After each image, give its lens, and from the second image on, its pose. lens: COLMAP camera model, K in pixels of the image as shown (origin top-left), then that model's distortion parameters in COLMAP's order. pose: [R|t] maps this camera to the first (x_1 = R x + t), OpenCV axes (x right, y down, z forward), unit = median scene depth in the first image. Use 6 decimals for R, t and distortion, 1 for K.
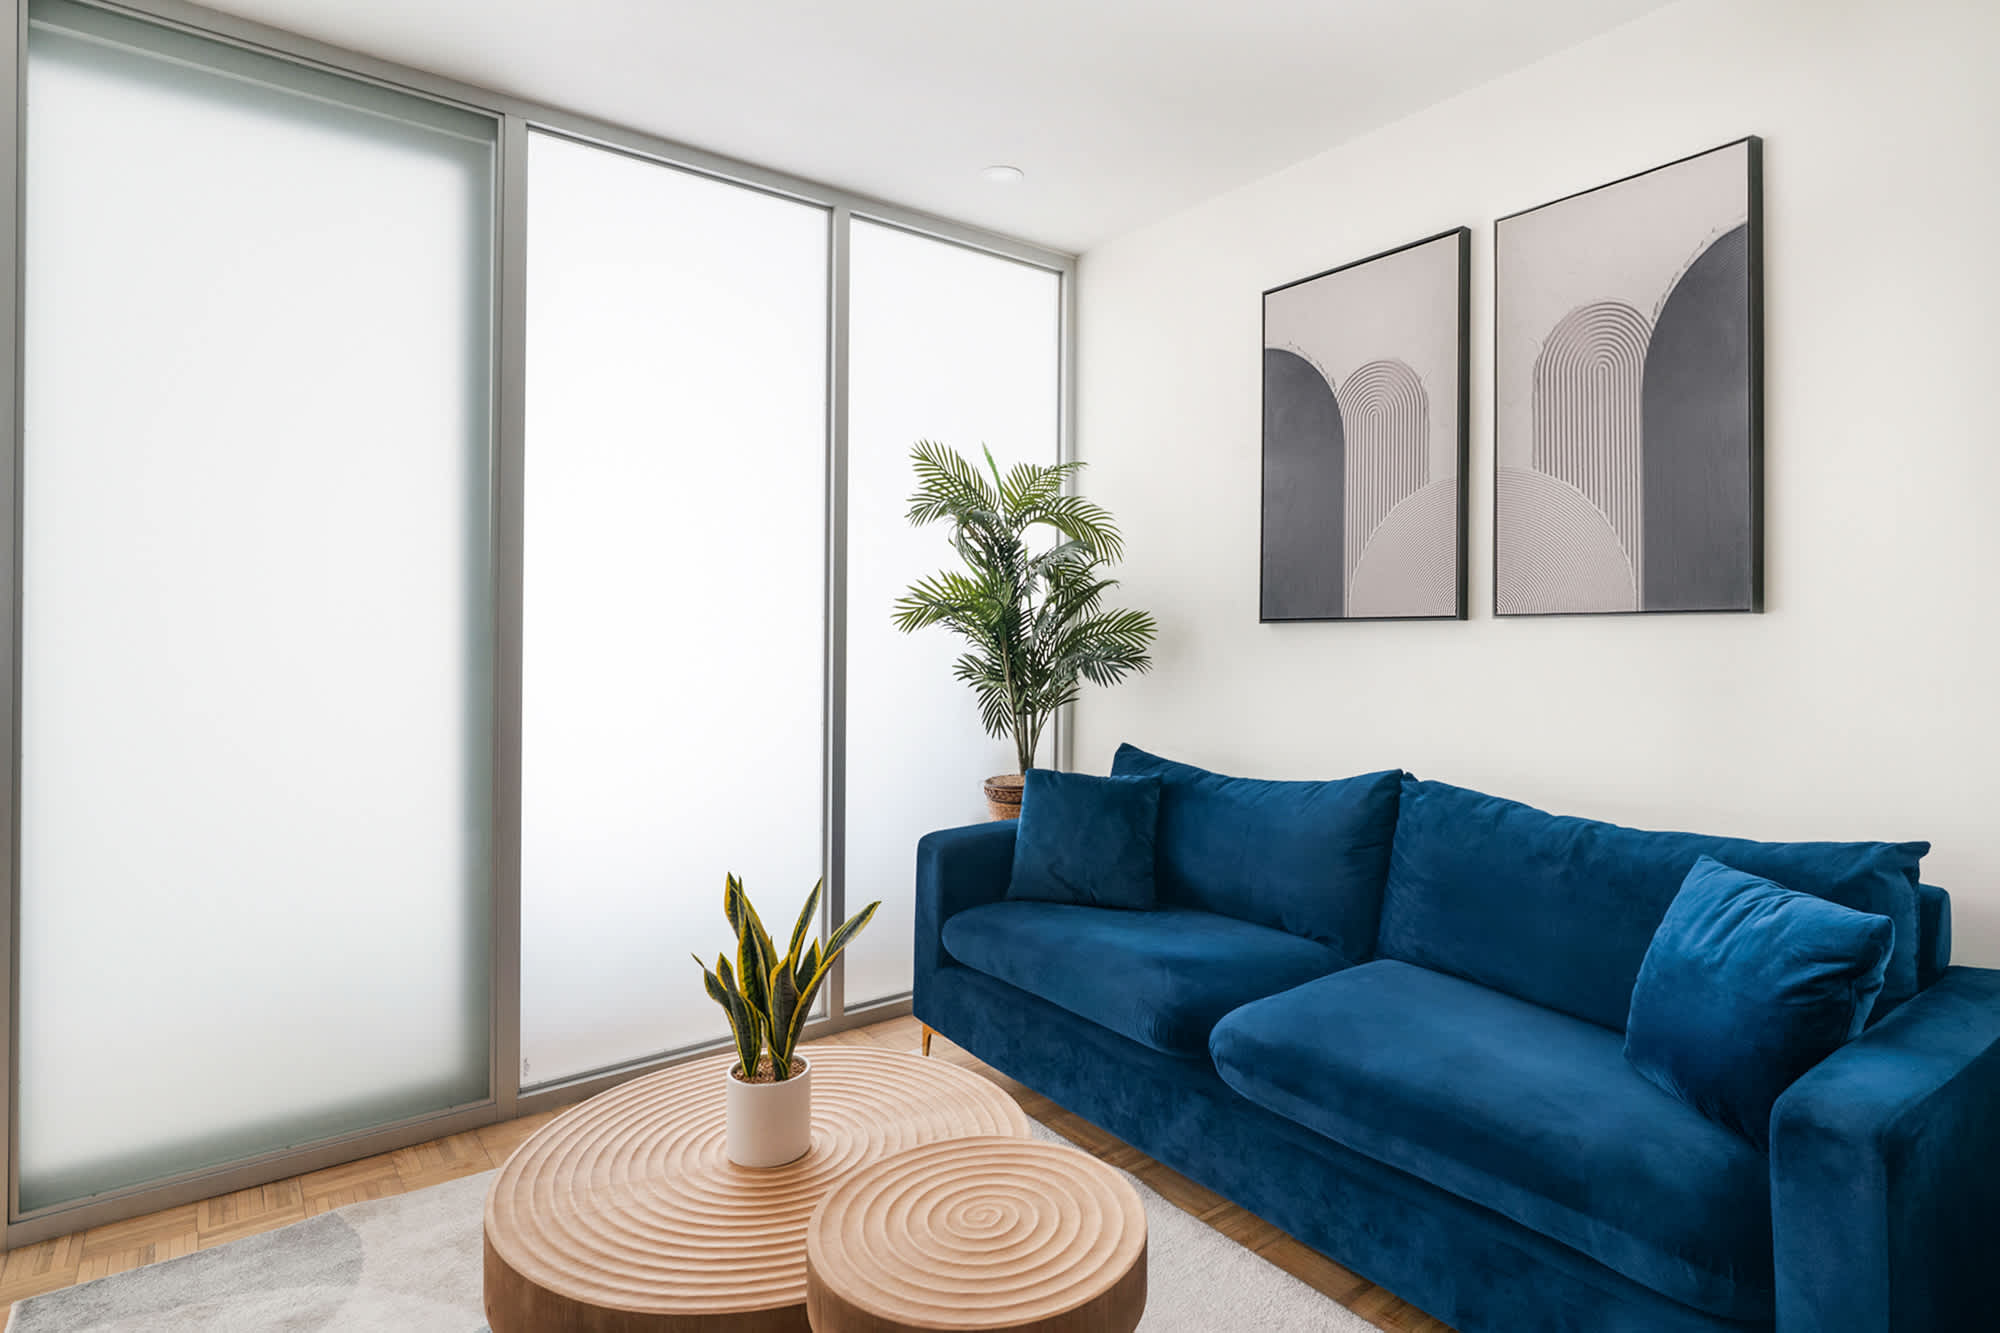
lens RADIAL K [[1065.2, 0, 1053.6], [0, 1065.2, 632.7], [0, 0, 1]] dist [-0.001835, -0.000063]
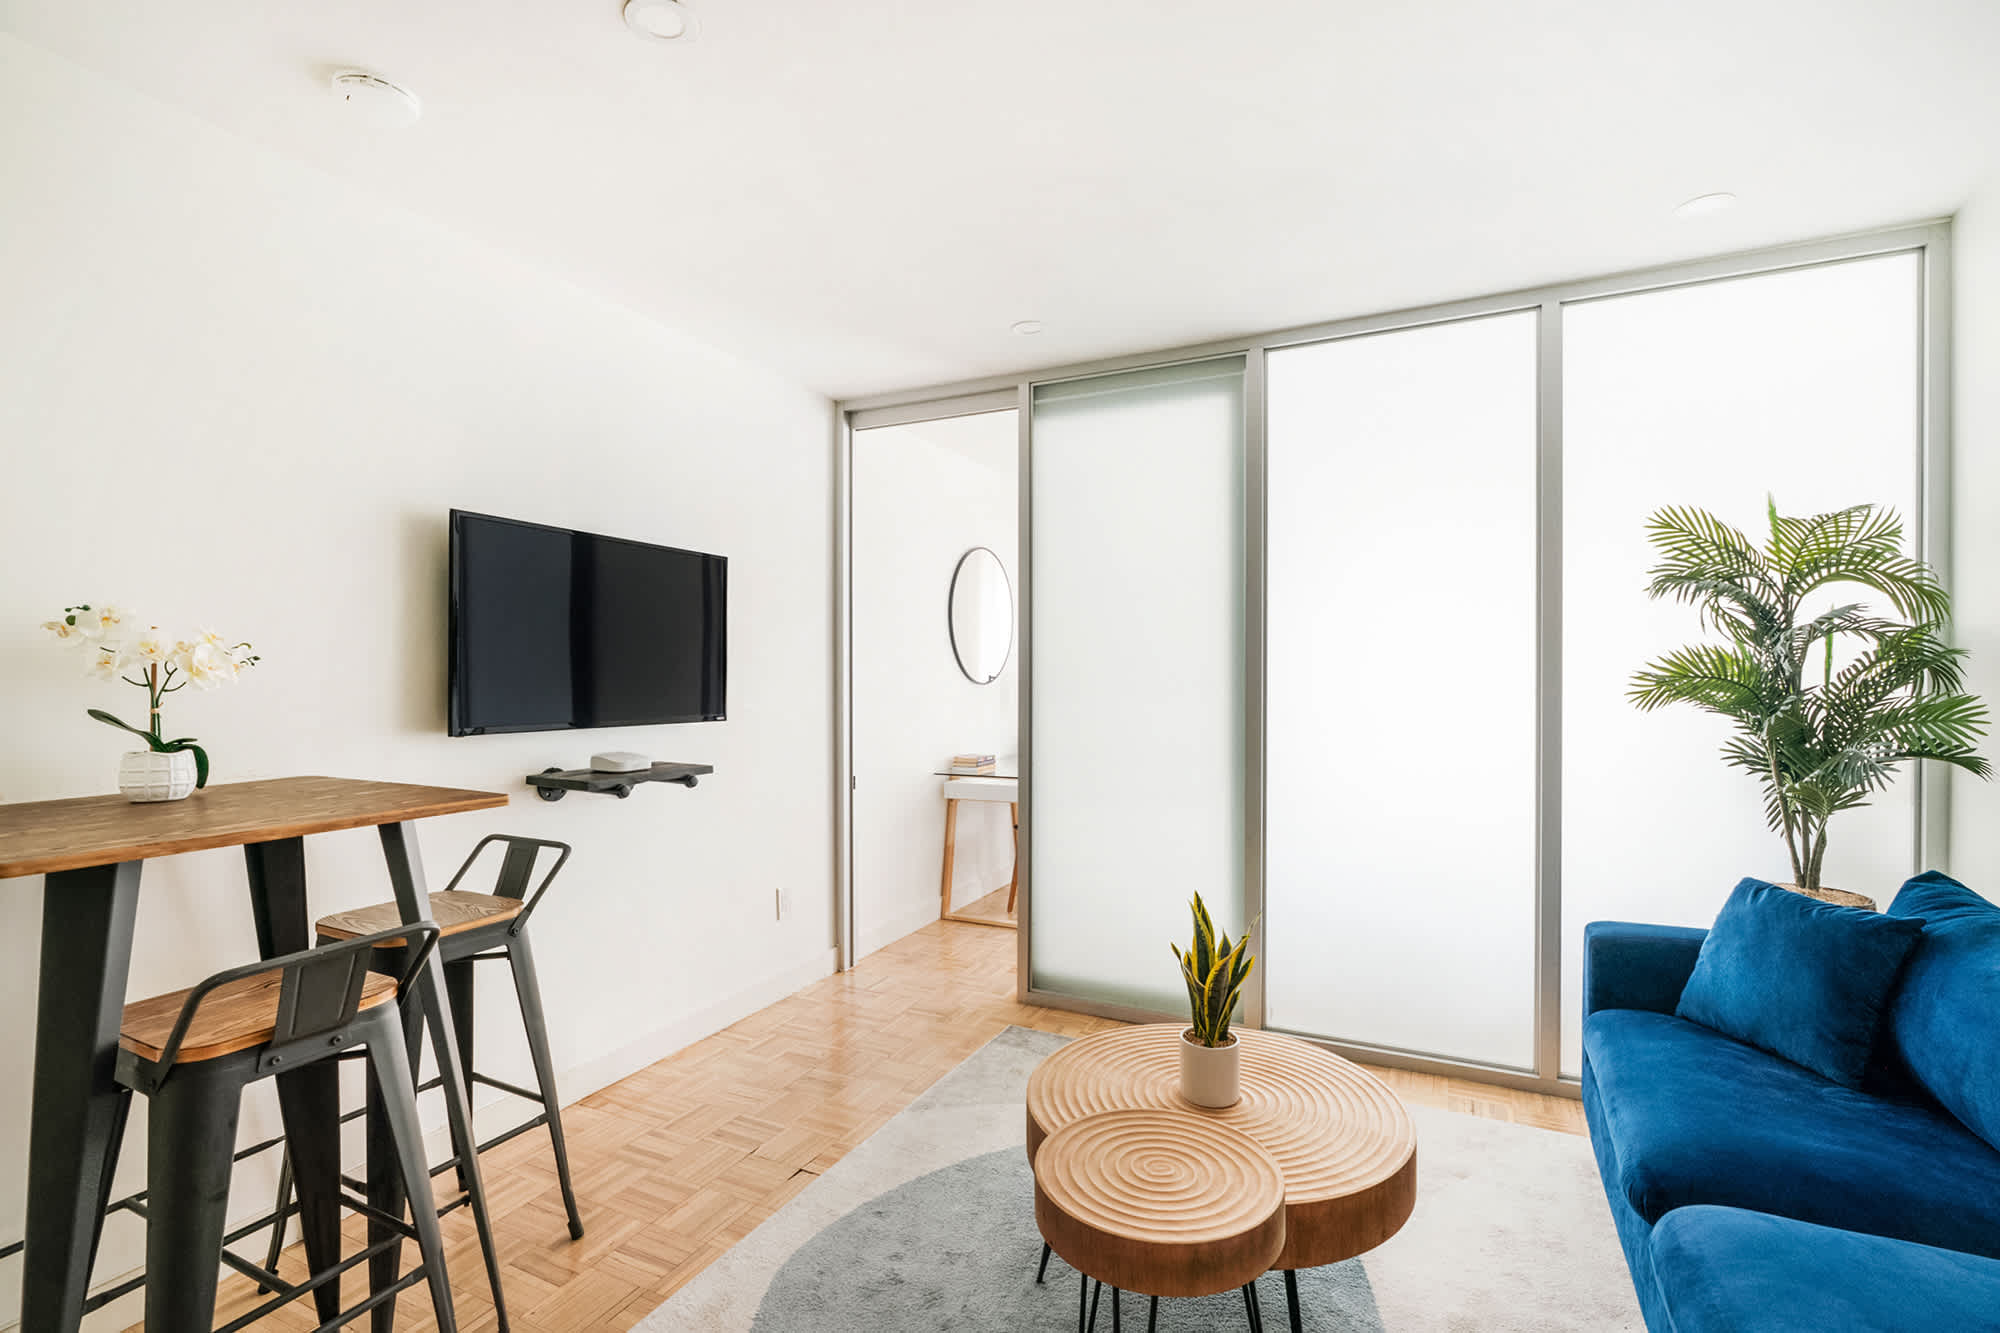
lens RADIAL K [[908.0, 0, 993.7], [0, 908.0, 670.6], [0, 0, 1]] dist [0.002326, 0.000246]
pose [[0.418069, -0.004302, -0.908405, 0.368207], [-0.001646, 0.999984, -0.005494, -0.032350], [0.908414, 0.003792, 0.418055, 0.131768]]
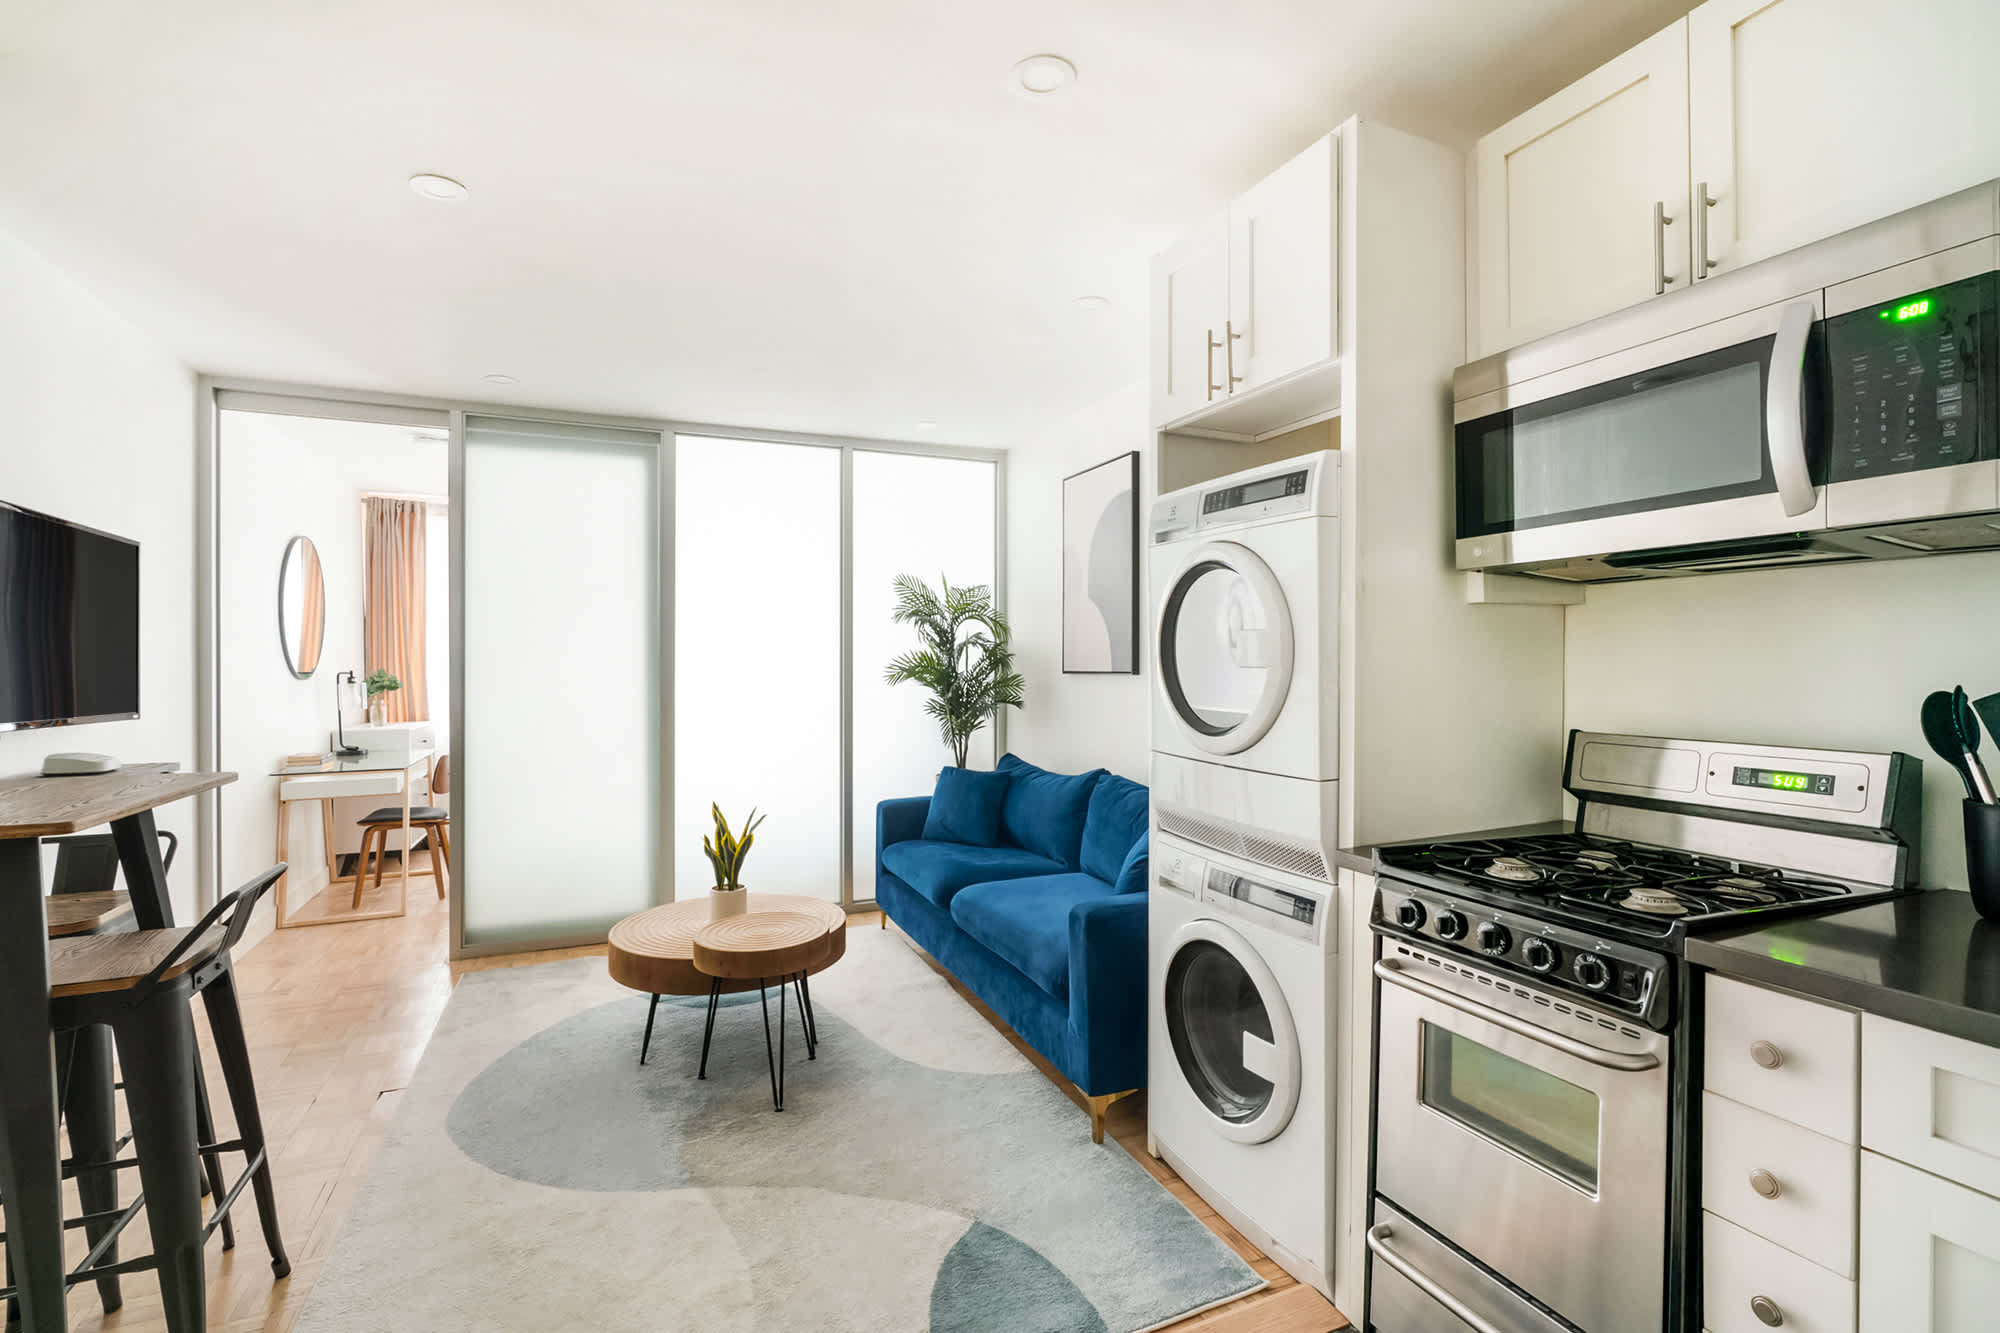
lens RADIAL K [[908.0, 0, 993.7], [0, 908.0, 670.6], [0, 0, 1]] dist [0.002326, 0.000246]
pose [[0.963015, -0.004625, -0.269407, 0.425472], [0.005885, 0.999975, 0.003870, -0.031012], [0.269382, -0.005312, 0.963019, -0.375780]]
